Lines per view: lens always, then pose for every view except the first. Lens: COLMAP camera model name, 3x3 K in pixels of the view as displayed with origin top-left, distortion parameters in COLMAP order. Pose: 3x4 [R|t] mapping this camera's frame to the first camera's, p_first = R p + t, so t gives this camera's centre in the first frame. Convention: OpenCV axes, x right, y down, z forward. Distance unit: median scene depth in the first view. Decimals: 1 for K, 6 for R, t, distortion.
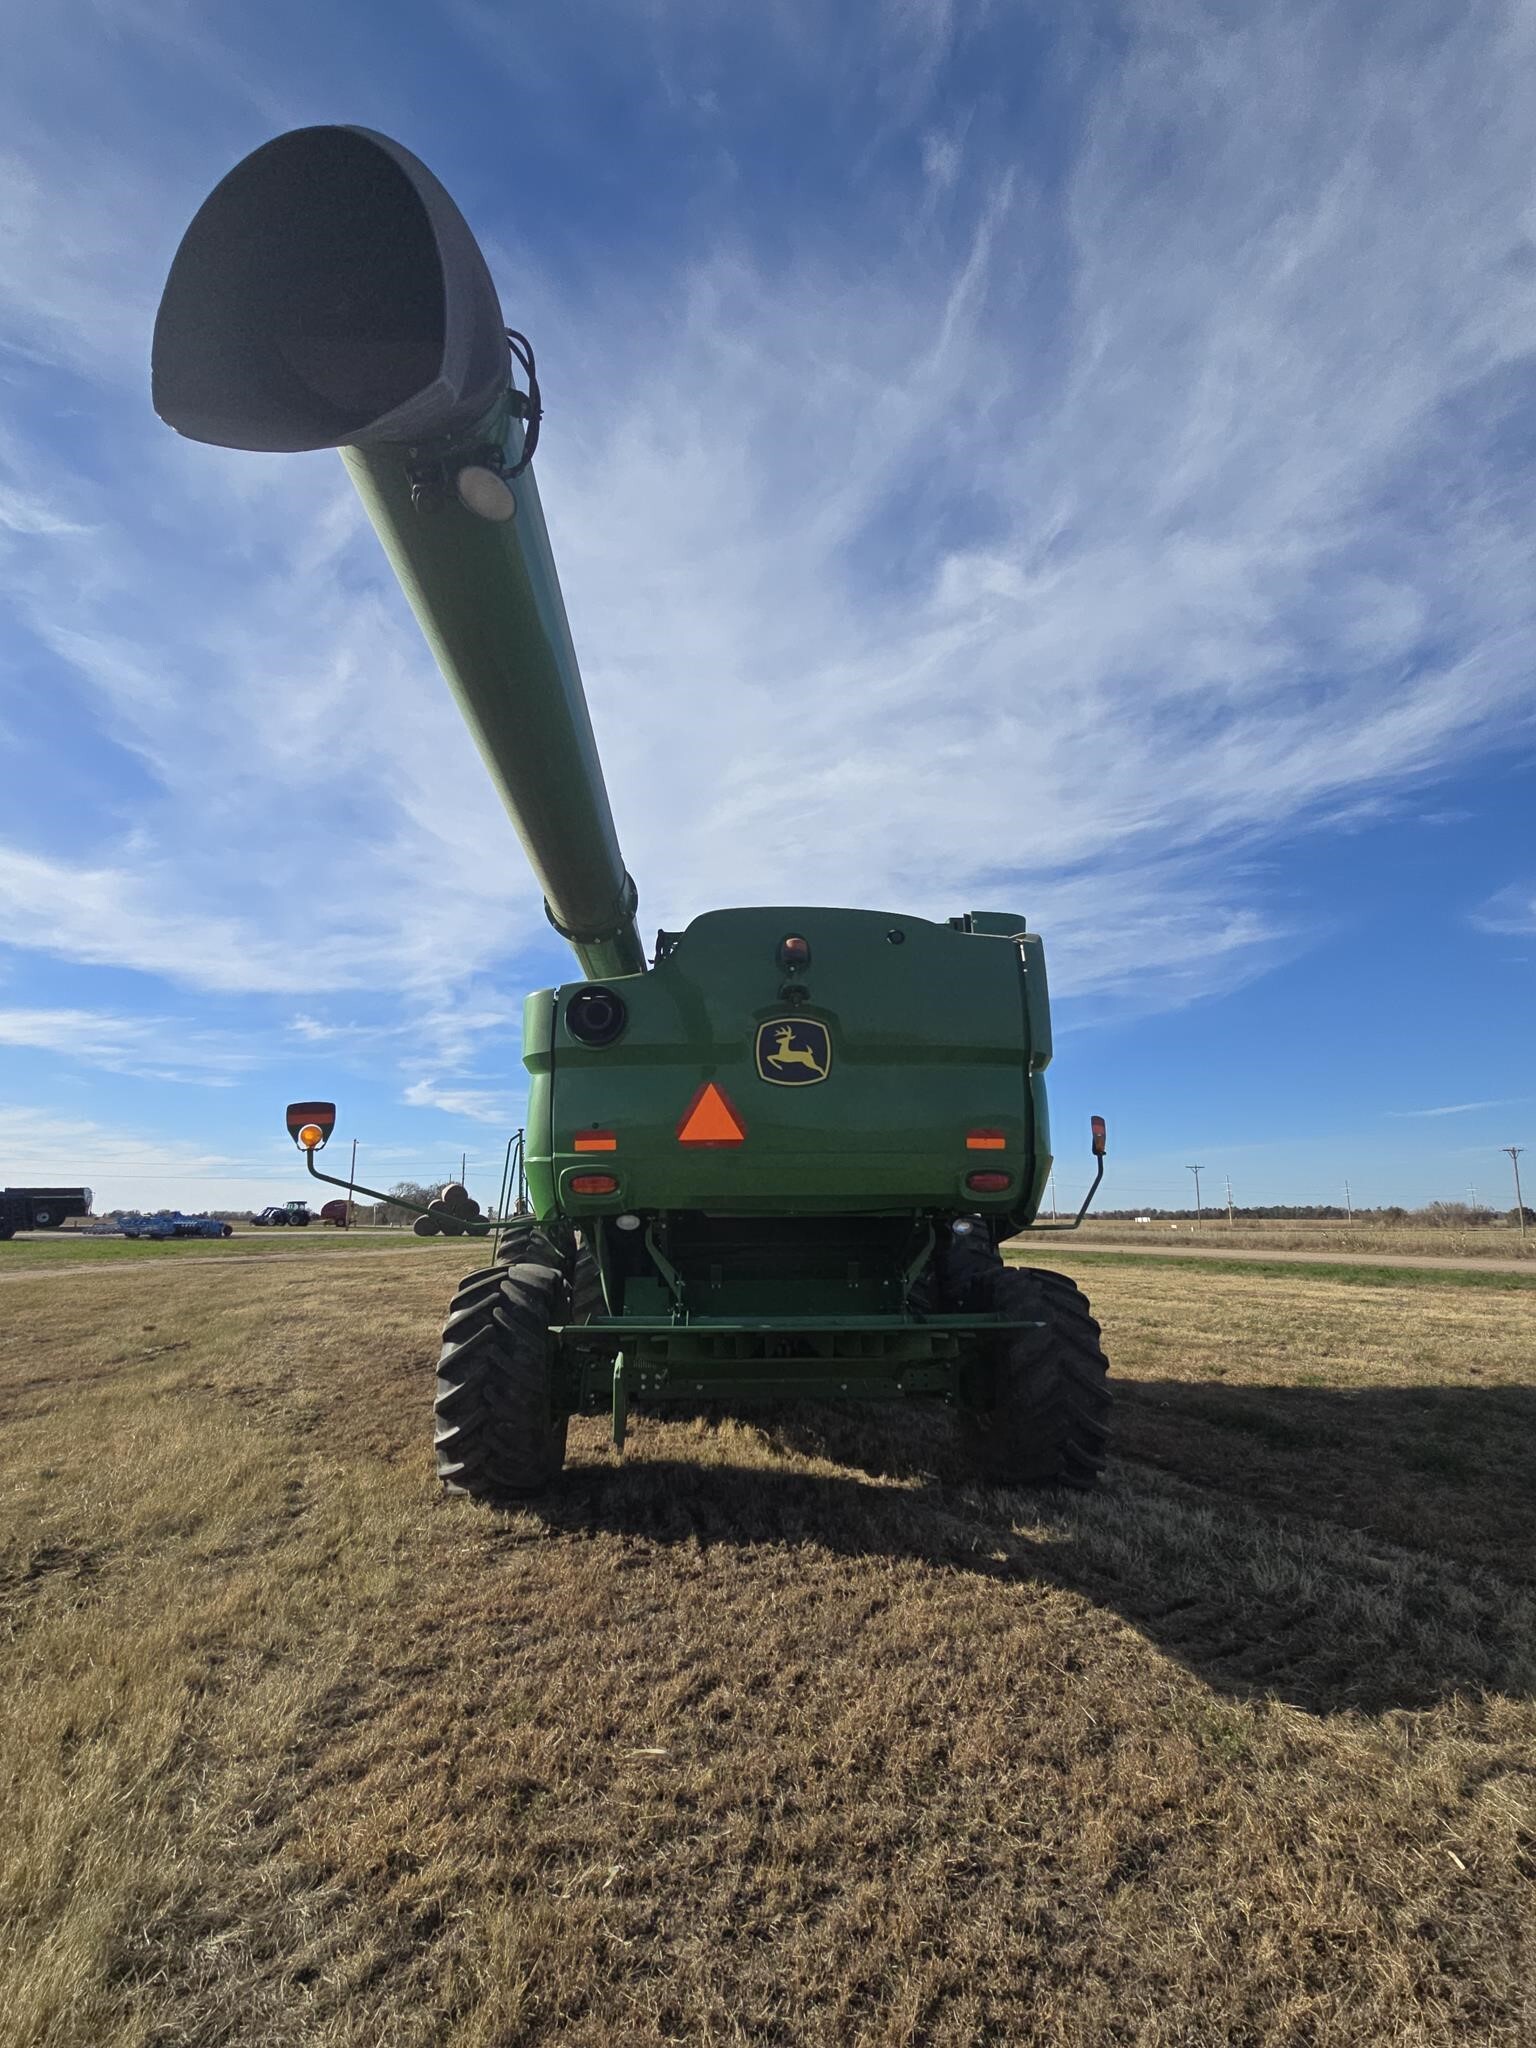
lens RADIAL K [[954.1, 0, 756.8], [0, 954.1, 1024.8], [0, 0, 1]] dist [0.002950, 0.001711]
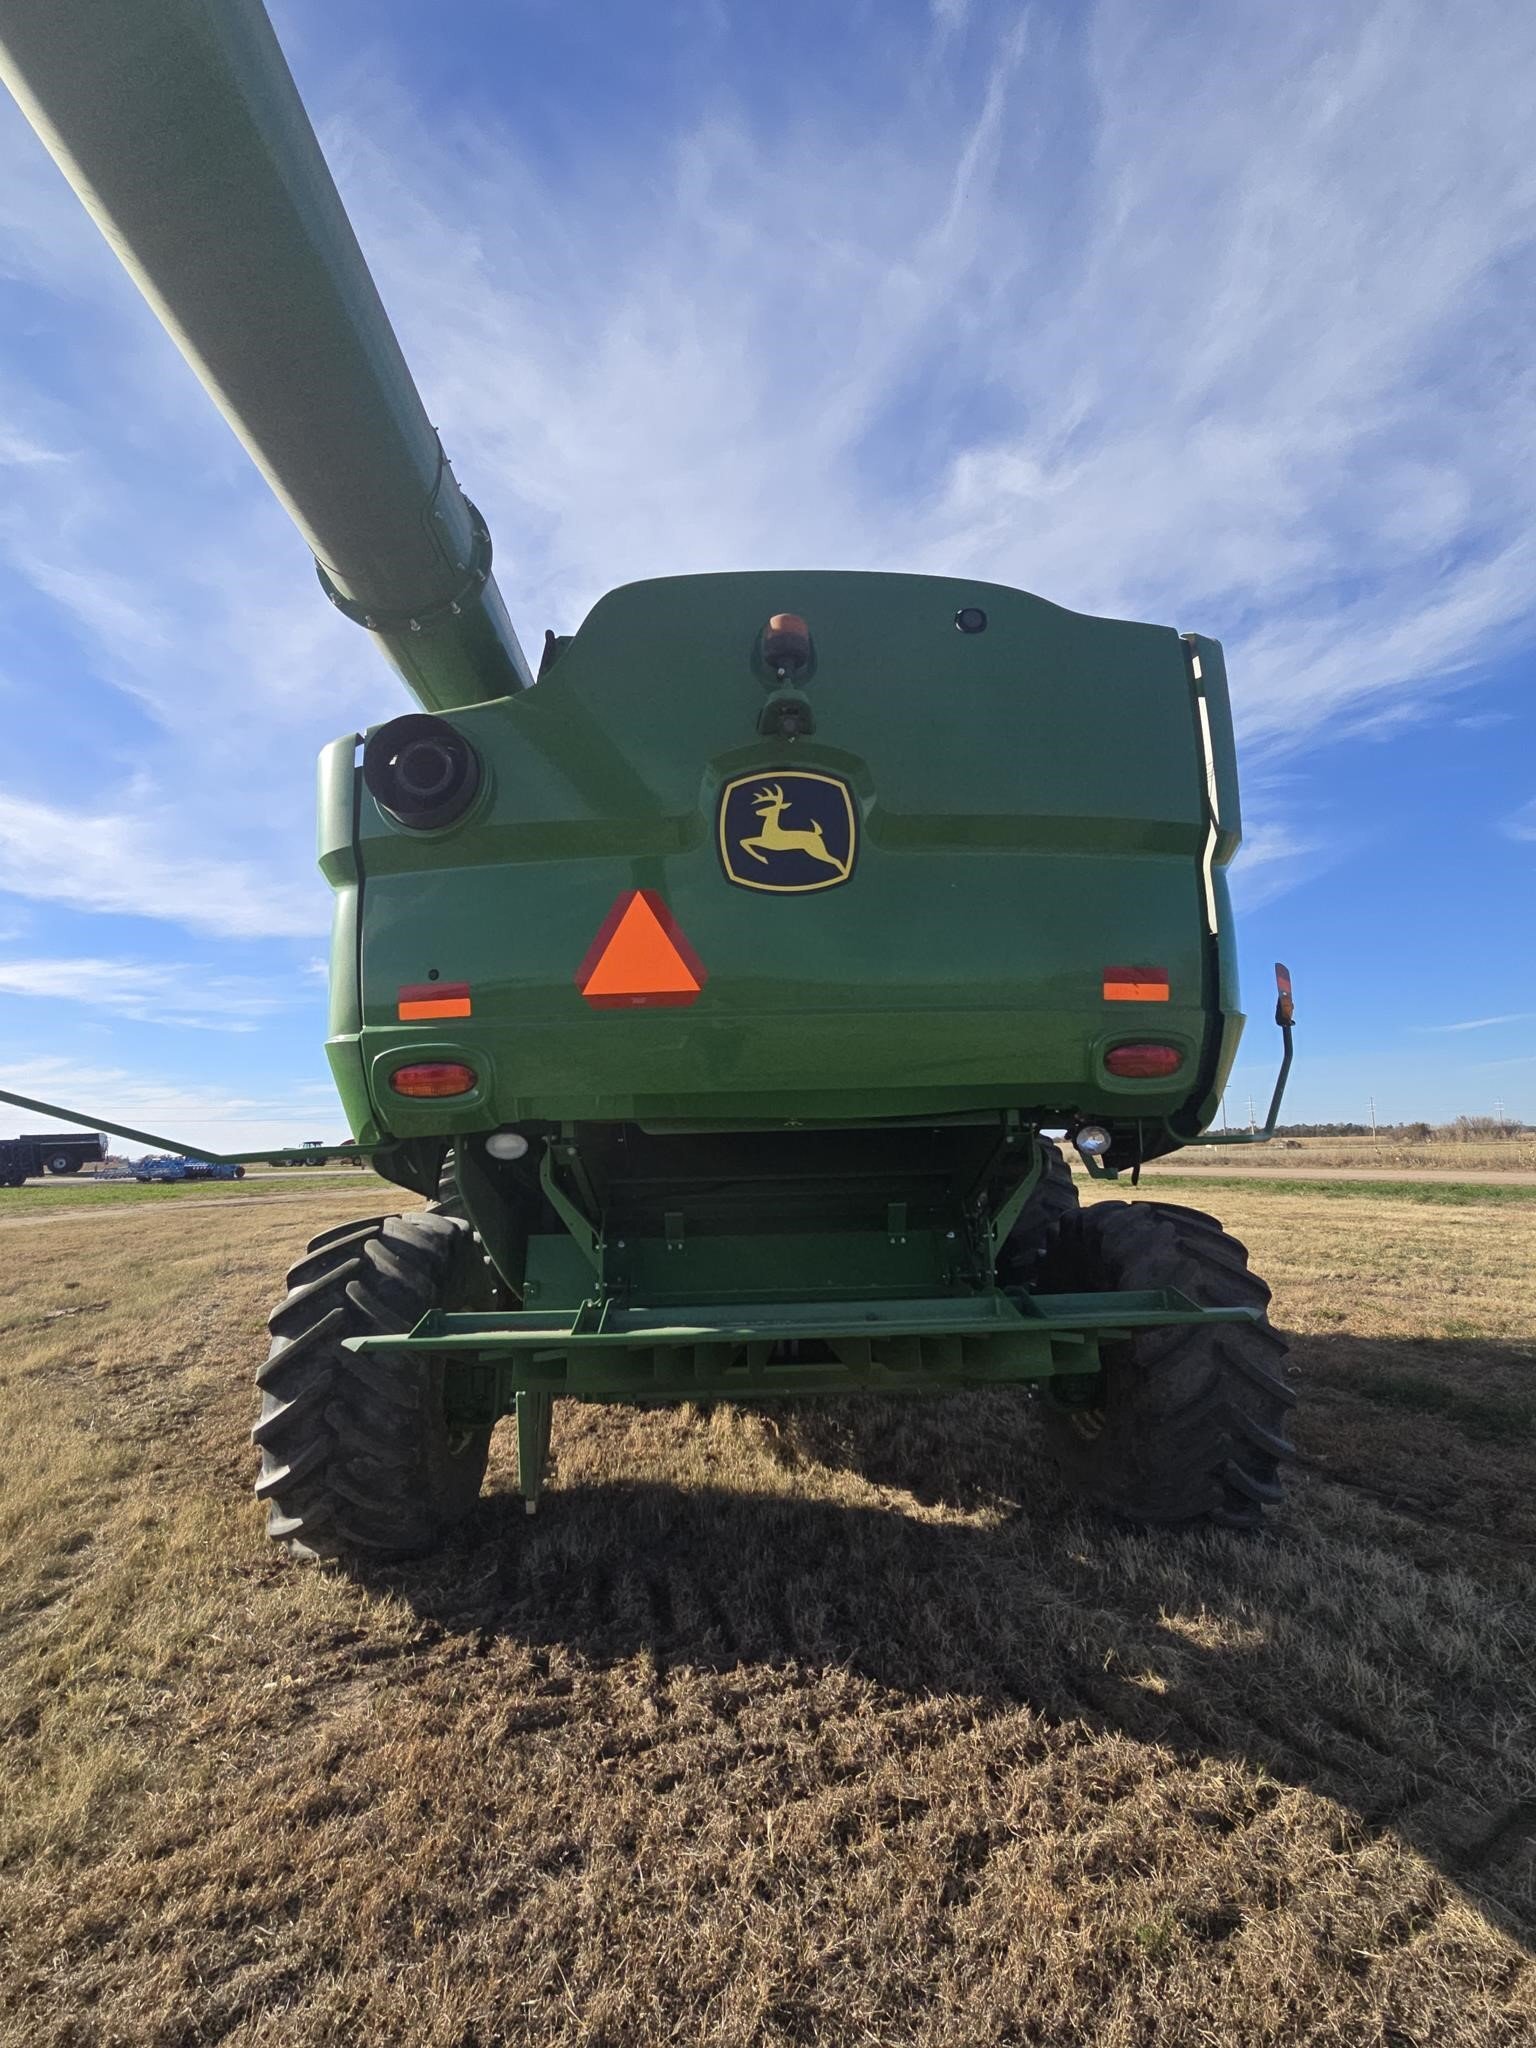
lens RADIAL K [[954.1, 0, 756.8], [0, 954.1, 1024.8], [0, 0, 1]] dist [0.002950, 0.001711]
pose [[0.999532, -0.024805, -0.017893, 0.019087], [0.026008, 0.997174, 0.070486, 0.068664], [0.016094, -0.070918, 0.997352, 0.306476]]
